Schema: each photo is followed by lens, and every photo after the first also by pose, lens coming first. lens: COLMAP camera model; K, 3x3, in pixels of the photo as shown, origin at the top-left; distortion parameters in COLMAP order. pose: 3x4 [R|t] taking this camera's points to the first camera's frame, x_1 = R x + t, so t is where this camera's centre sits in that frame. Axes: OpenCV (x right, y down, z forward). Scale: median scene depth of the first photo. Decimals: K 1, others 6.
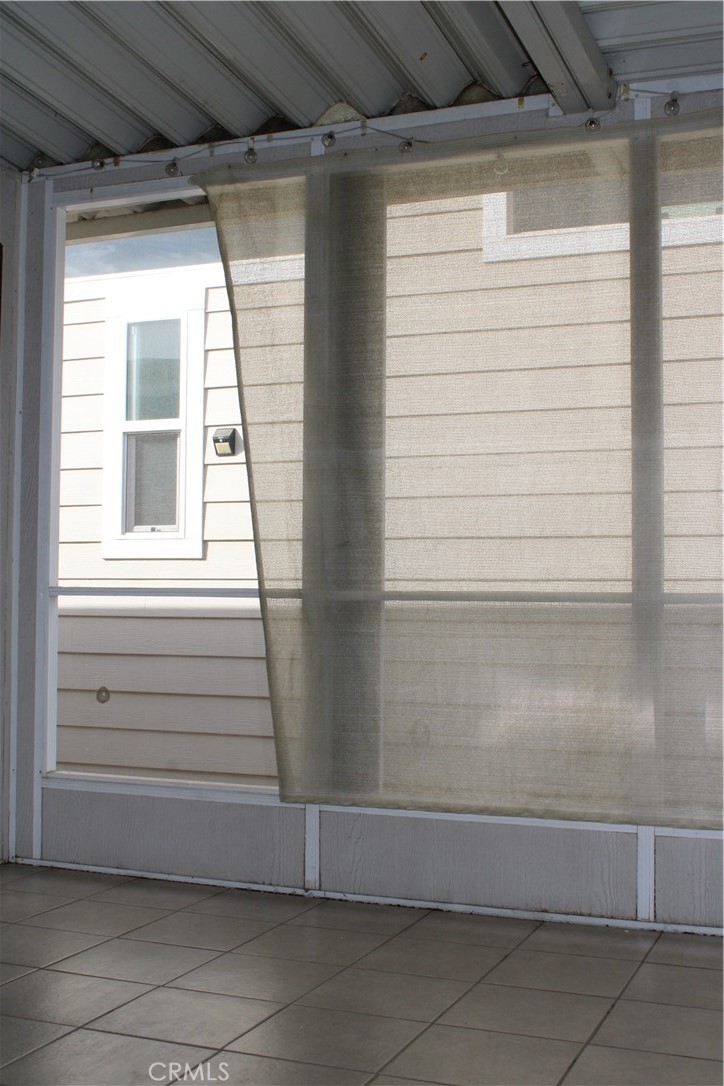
lens RADIAL K [[1296.0, 0, 359.9], [0, 1296.0, 543.0], [0, 0, 1]] dist [-0.108243, 0.153833]
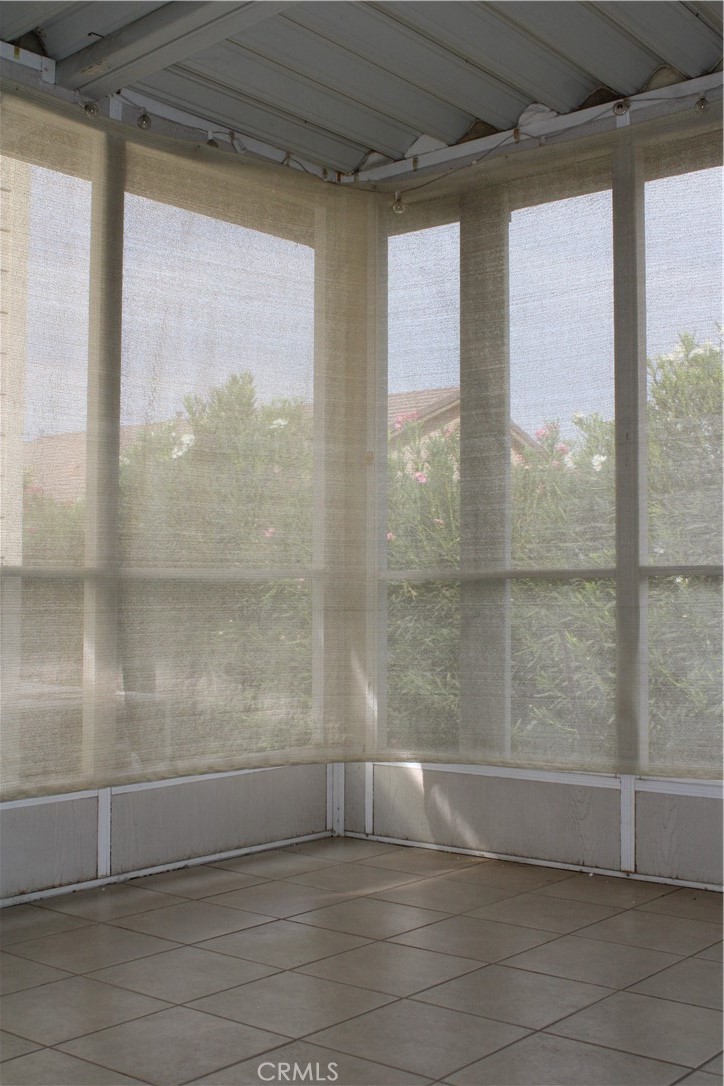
lens RADIAL K [[1296.0, 0, 359.9], [0, 1296.0, 543.0], [0, 0, 1]] dist [-0.108243, 0.153833]
pose [[0.308083, 0.026313, 0.950995, -0.544098], [-0.041373, 0.999042, -0.014239, 0.018660], [-0.950459, -0.034958, 0.308877, 0.357945]]
